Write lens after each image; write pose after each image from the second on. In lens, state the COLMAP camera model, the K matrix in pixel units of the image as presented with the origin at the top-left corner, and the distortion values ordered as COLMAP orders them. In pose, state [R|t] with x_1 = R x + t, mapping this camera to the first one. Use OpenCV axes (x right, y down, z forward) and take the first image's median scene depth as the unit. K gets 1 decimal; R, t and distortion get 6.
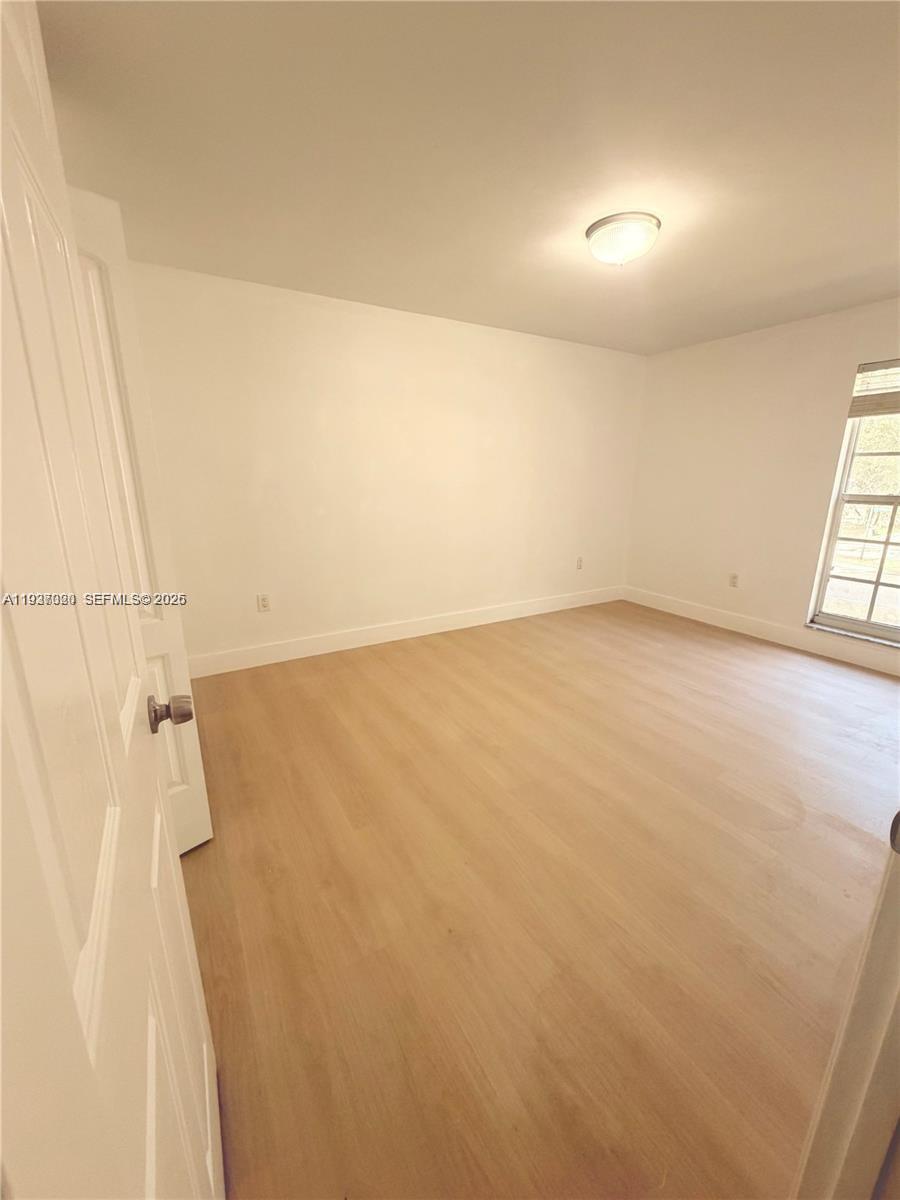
lens RADIAL K [[482.1, 0, 450.0], [0, 482.1, 600.0], [0, 0, 1]] dist [0.000555, 0.000139]
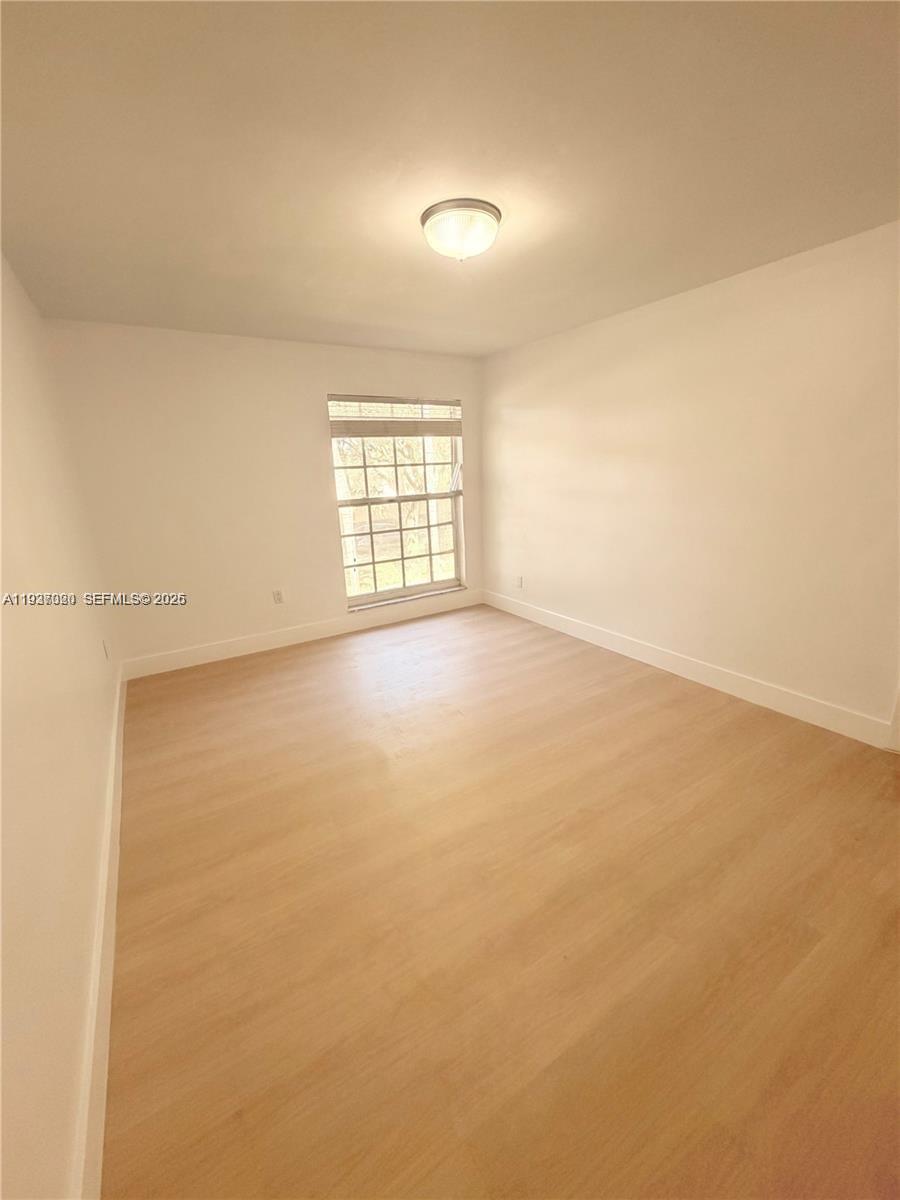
lens RADIAL K [[482.1, 0, 450.0], [0, 482.1, 600.0], [0, 0, 1]] dist [0.000555, 0.000139]
pose [[-0.032849, -0.274762, 0.960951, -0.448868], [0.288719, 0.917871, 0.272314, -0.250956], [-0.956850, 0.286390, 0.049178, 0.780264]]
